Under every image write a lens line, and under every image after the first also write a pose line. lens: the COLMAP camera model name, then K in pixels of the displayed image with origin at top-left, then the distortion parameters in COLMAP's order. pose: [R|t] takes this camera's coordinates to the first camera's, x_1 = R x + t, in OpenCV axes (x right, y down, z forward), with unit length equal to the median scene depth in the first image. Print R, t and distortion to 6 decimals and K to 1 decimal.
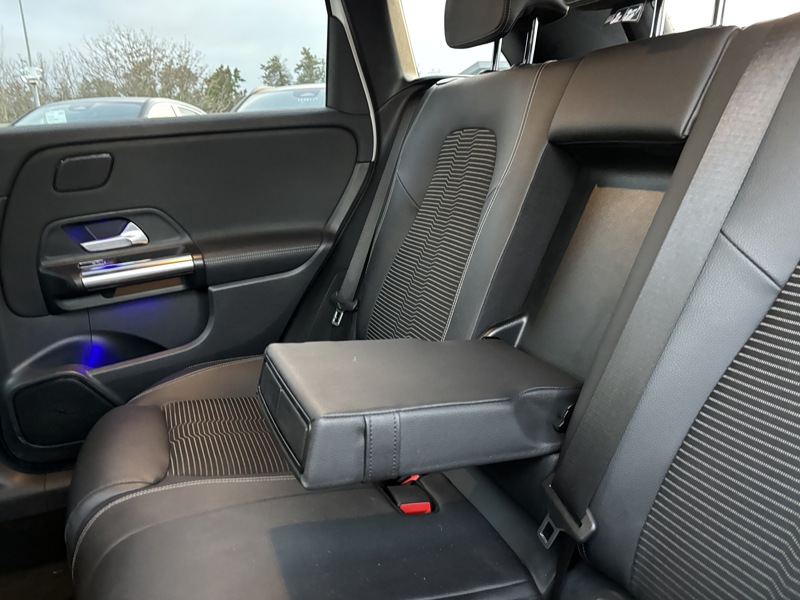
lens RADIAL K [[603.4, 0, 400.0], [0, 603.4, 300.0], [0, 0, 1]] dist [0.076174, -0.094759]
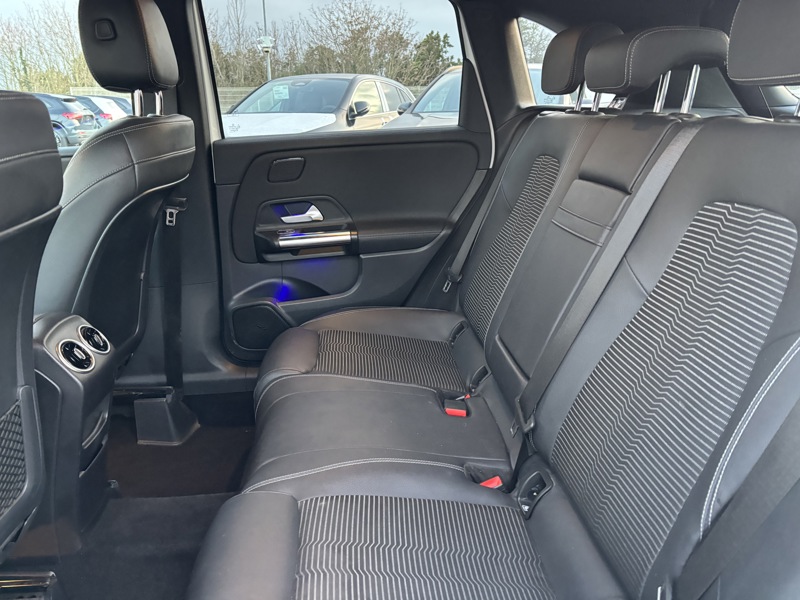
lens RADIAL K [[590.8, 0, 420.2], [0, 590.8, 303.2], [0, 0, 1]] dist [0.159209, -0.310066]
pose [[0.959849, 0.118538, -0.254241, 0.182464], [-0.103891, 0.992099, 0.070333, -0.020581], [0.260569, -0.041096, 0.964580, -0.296812]]
